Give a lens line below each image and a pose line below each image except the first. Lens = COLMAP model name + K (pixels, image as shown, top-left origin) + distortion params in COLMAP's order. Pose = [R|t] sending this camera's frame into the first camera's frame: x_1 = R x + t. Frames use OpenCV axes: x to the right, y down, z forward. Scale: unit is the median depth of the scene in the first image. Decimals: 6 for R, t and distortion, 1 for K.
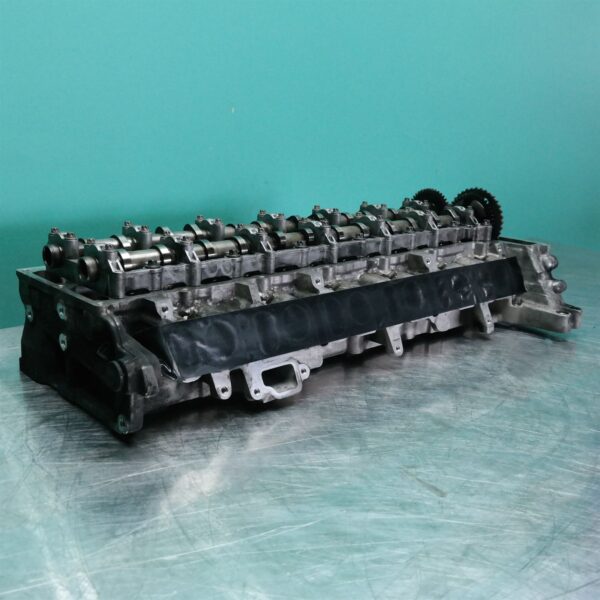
lens RADIAL K [[711.4, 0, 299.8], [0, 711.4, 299.7], [0, 0, 1]] dist [0.002645, 0.000000]
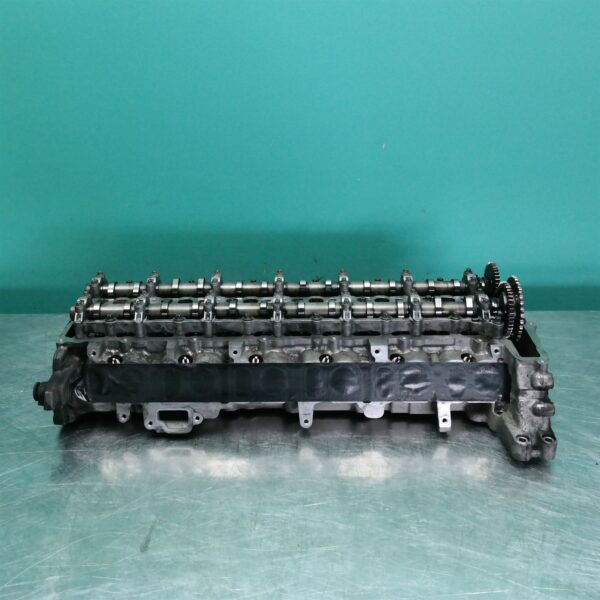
lens RADIAL K [[711.4, 0, 300.4], [0, 711.4, 301.7], [0, 0, 1]] dist [0.002645, 0.000000]
pose [[0.740662, 0.241886, -0.626826, 0.934946], [-0.141730, 0.968202, 0.206151, -0.413910], [0.656759, -0.063849, 0.751393, 0.150396]]
